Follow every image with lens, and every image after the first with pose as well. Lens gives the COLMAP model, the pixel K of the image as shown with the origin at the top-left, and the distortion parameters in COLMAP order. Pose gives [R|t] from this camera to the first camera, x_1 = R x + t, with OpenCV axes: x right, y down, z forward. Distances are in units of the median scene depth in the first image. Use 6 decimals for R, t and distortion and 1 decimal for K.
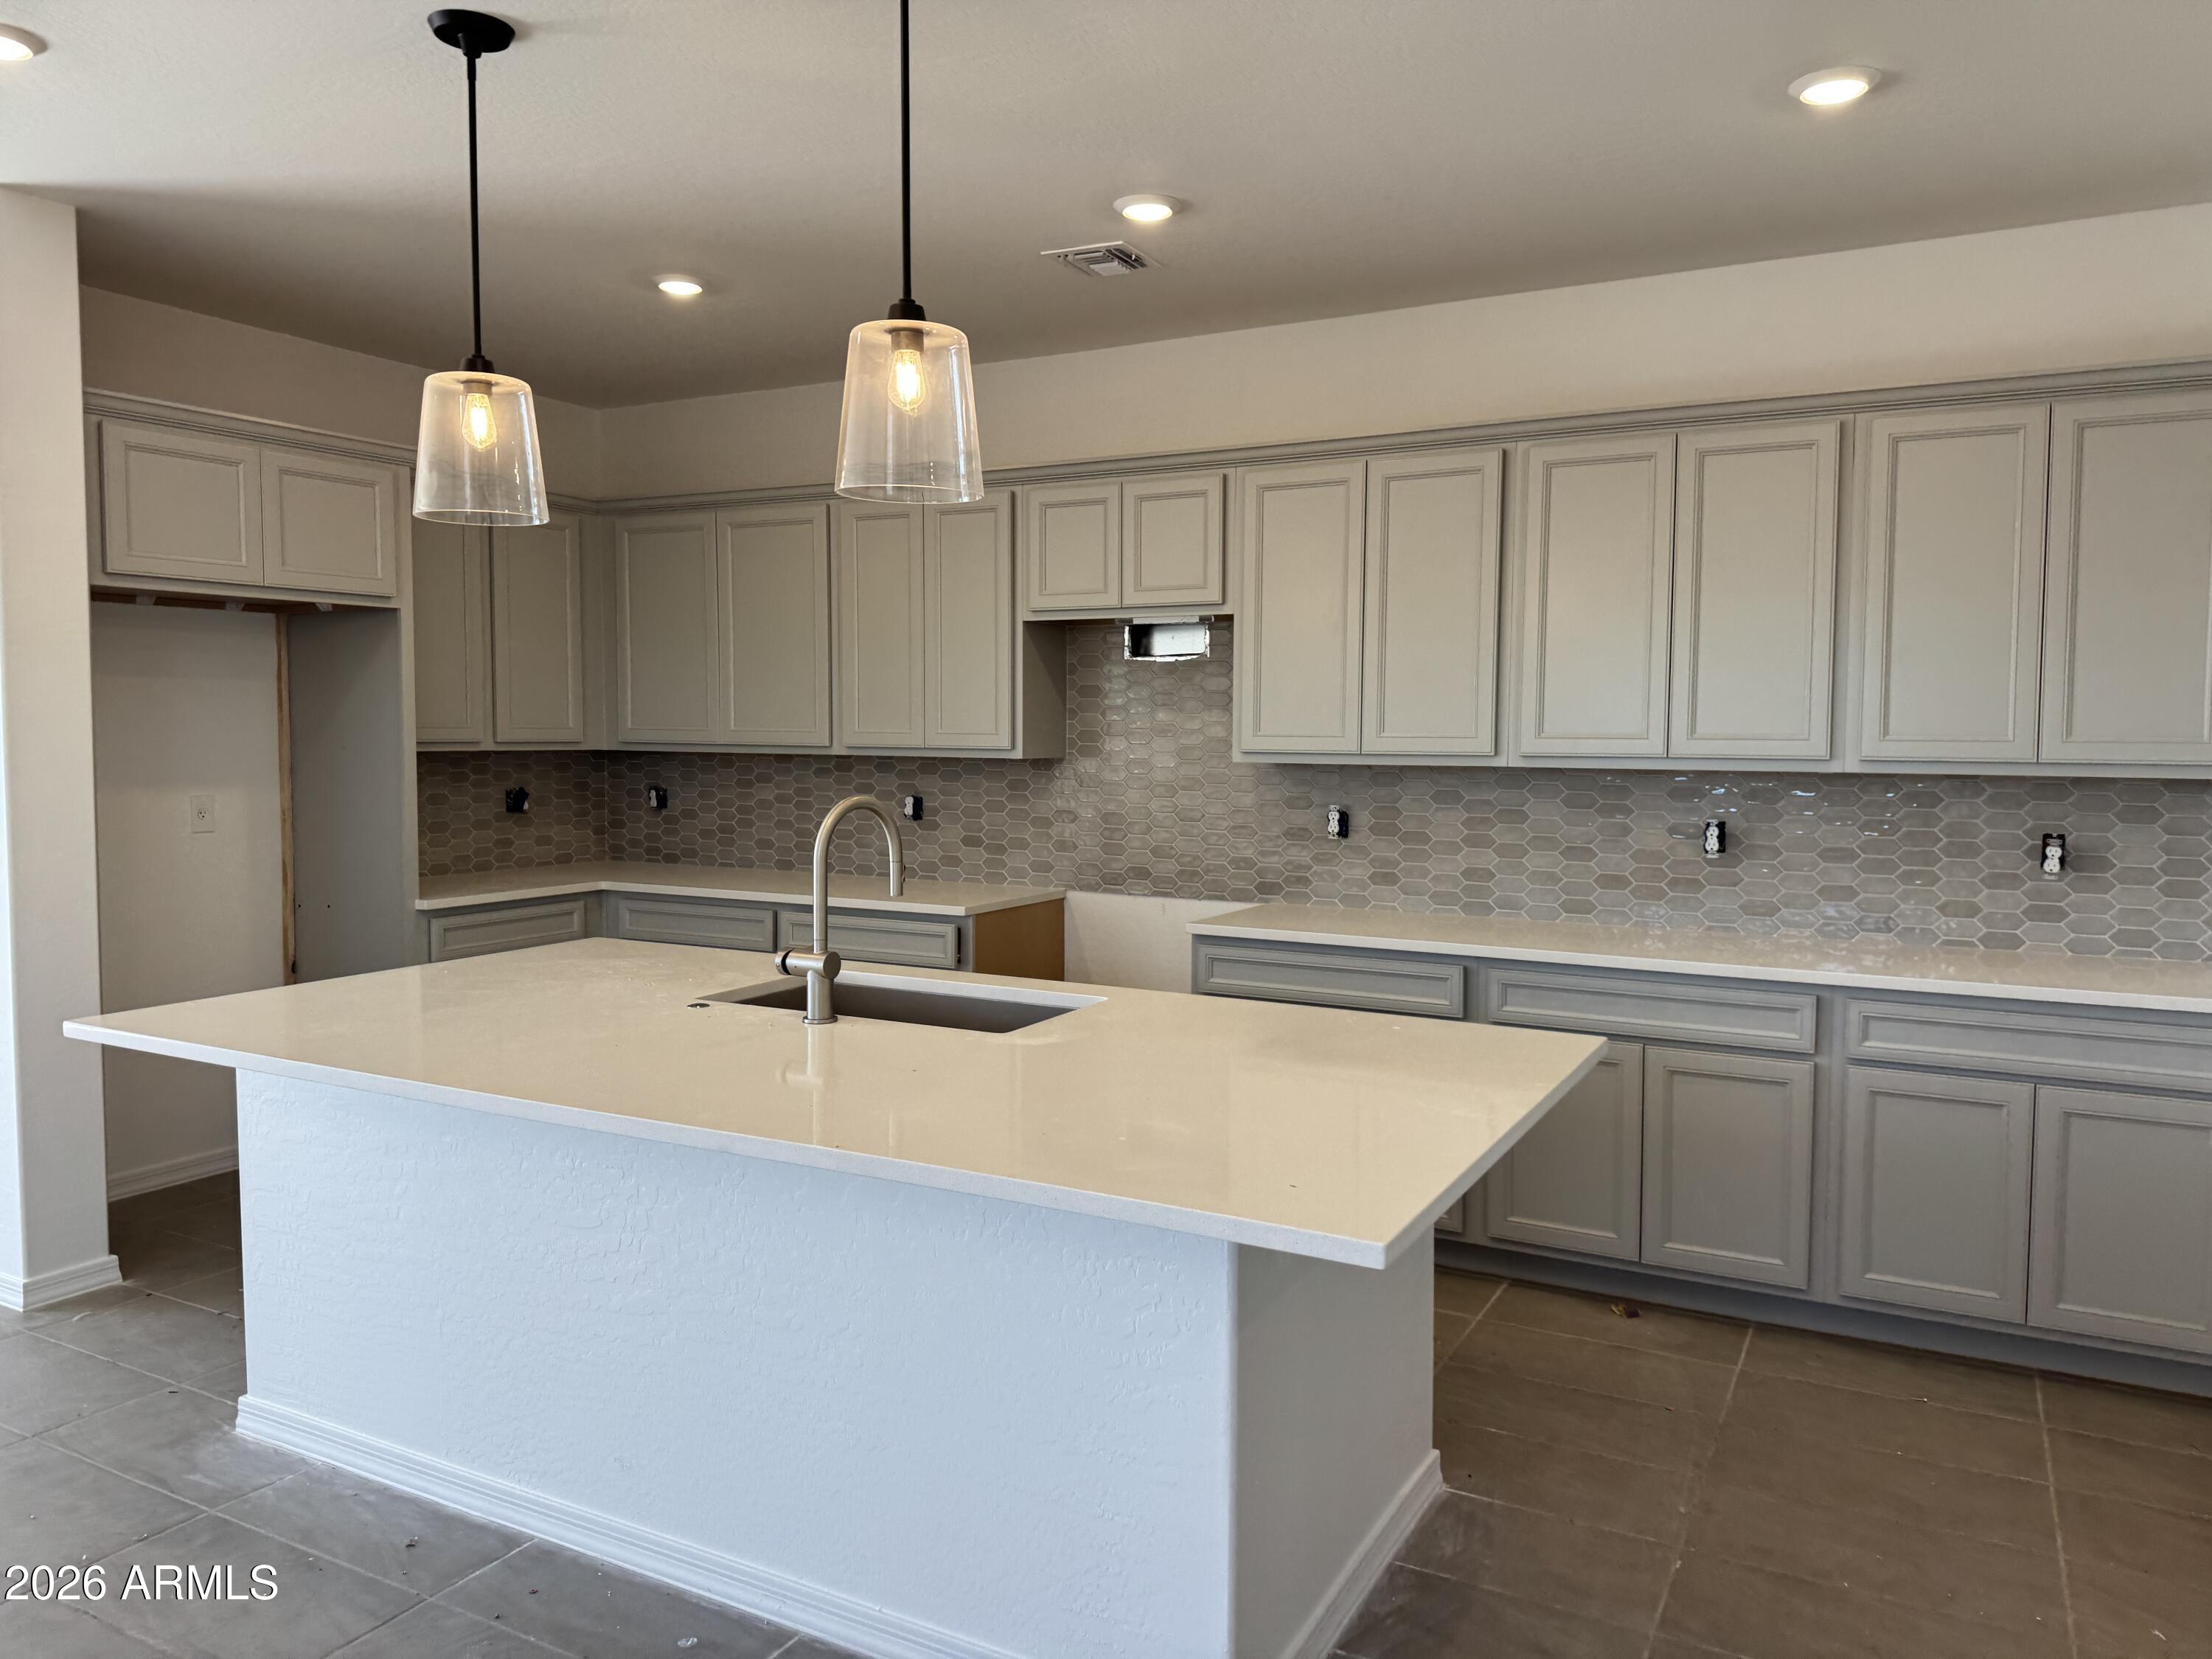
lens RADIAL K [[1533.9, 0, 1103.0], [0, 1533.9, 808.1], [0, 0, 1]] dist [0.045020, -0.091336]
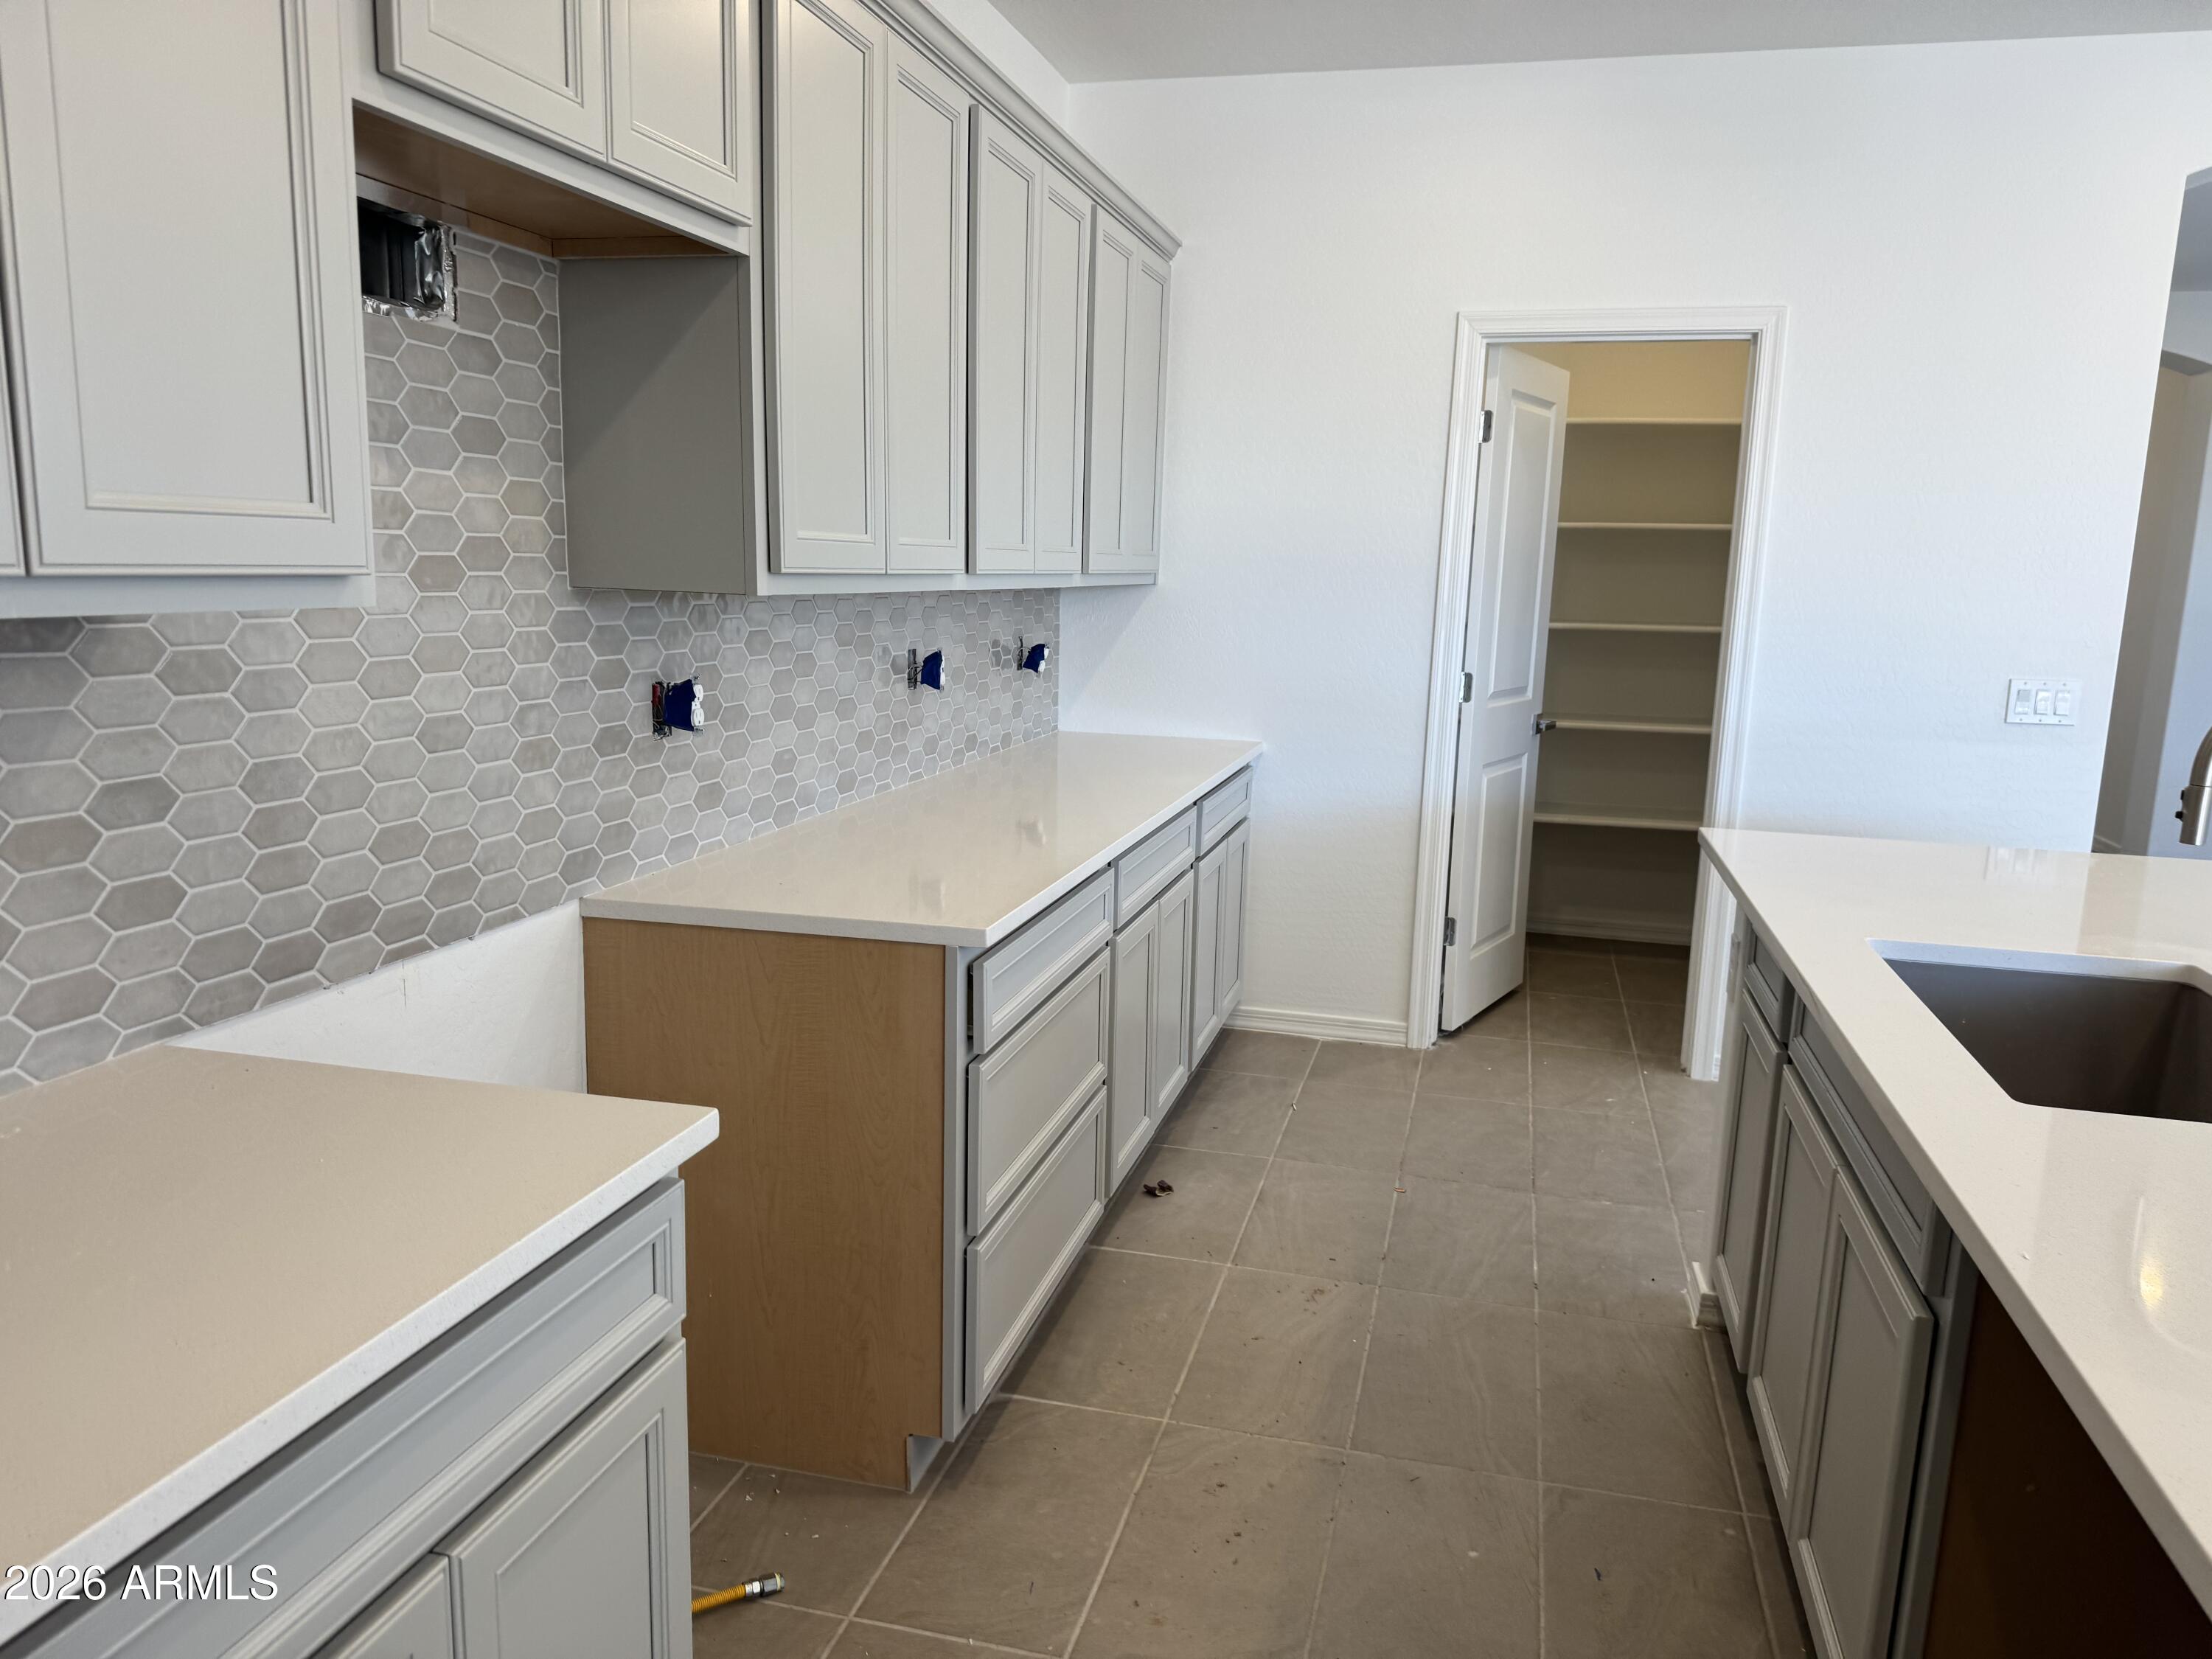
lens RADIAL K [[1545.2, 0, 1106.0], [0, 1545.2, 829.5], [0, 0, 1]] dist [0.118183, -0.253434]
pose [[-0.240835, -0.173532, 0.954927, -0.422289], [0.032988, 0.981854, 0.186745, -0.046384], [-0.970005, 0.076476, -0.230741, 1.062563]]
